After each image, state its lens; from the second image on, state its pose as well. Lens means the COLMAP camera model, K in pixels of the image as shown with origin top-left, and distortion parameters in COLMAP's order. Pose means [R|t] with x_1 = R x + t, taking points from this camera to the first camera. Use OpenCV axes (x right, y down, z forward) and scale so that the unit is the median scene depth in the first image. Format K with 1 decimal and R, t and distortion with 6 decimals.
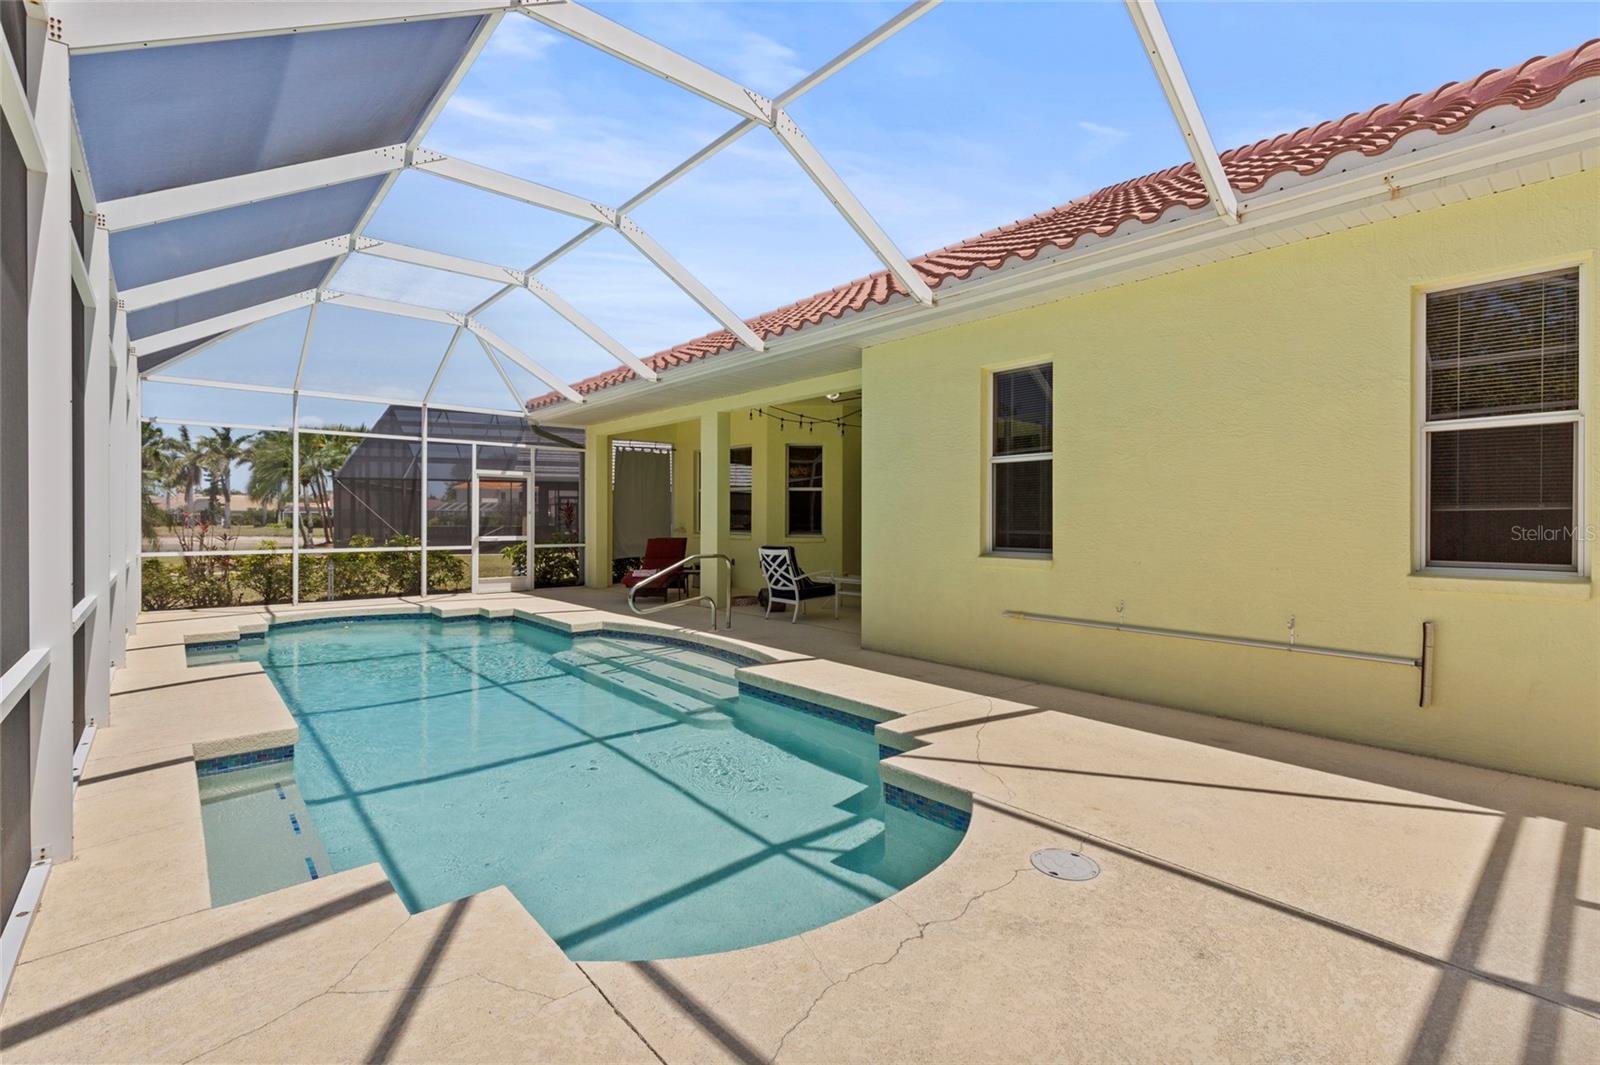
lens RADIAL K [[719.6, 0, 806.0], [0, 719.6, 521.6], [0, 0, 1]] dist [0.009261, 0.000131]
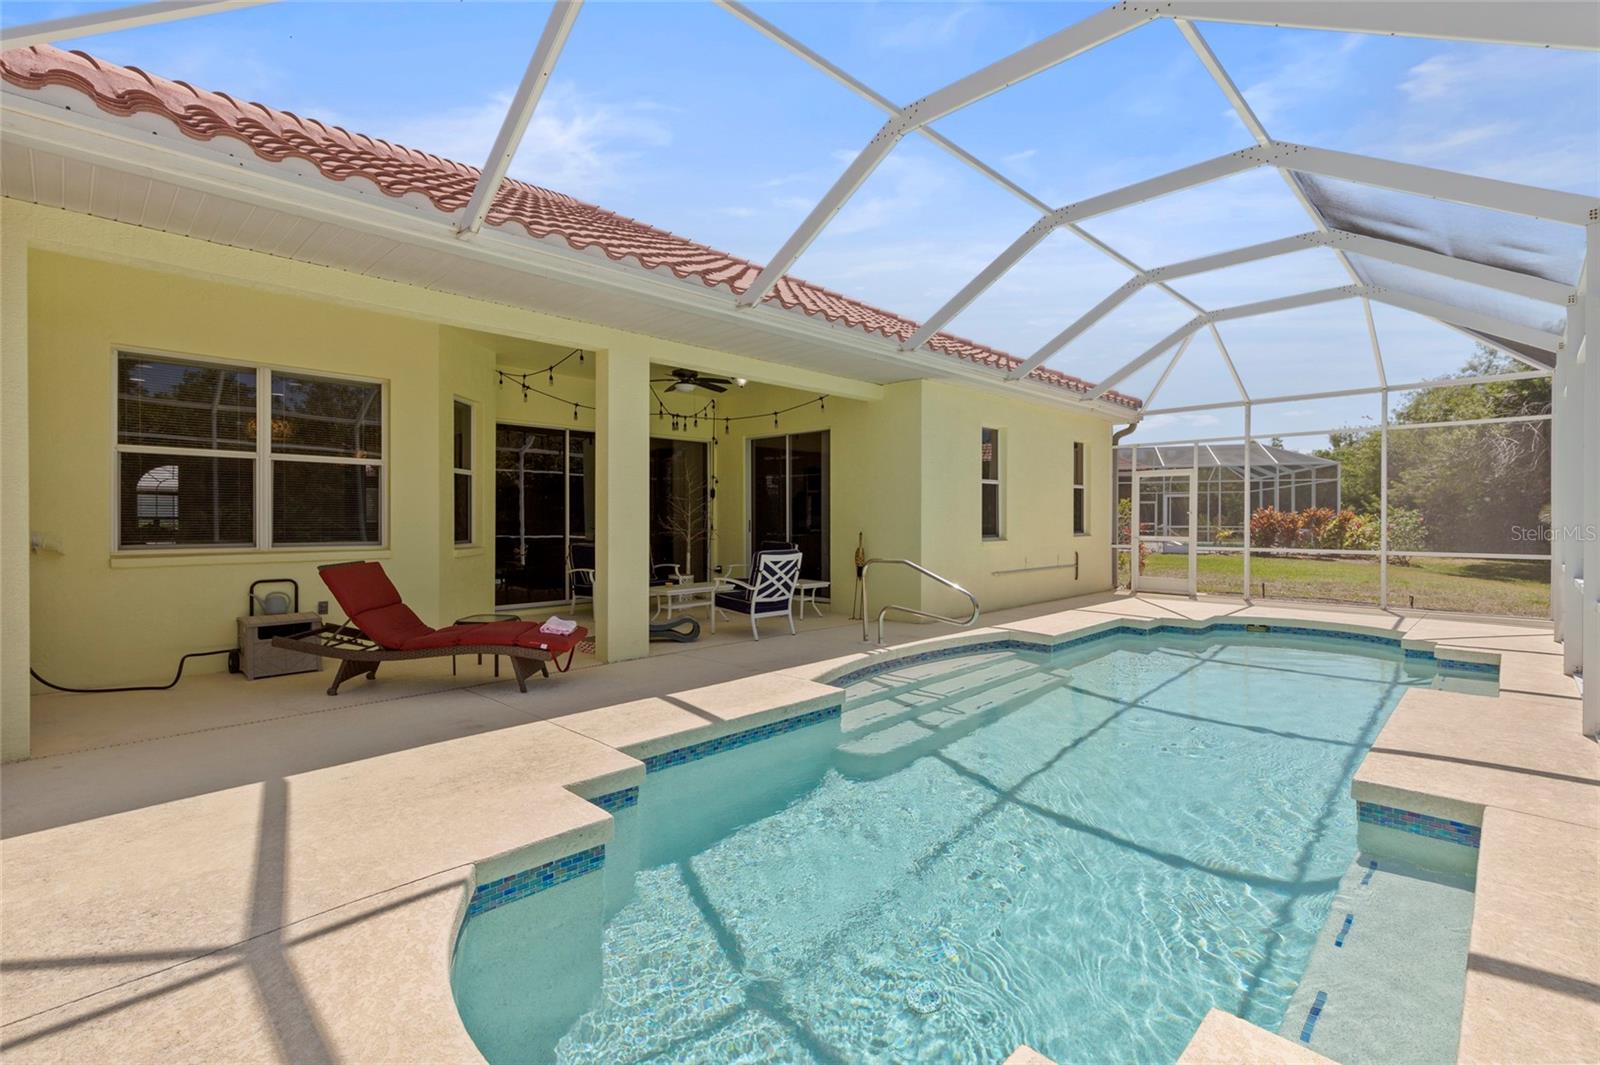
lens RADIAL K [[719.6, 0, 806.0], [0, 719.6, 521.6], [0, 0, 1]] dist [0.009261, 0.000131]
pose [[-0.074703, -0.004370, 0.997196, -0.850653], [0.001010, 0.999990, 0.004458, -0.003280], [-0.997205, 0.001341, -0.074698, 0.981060]]
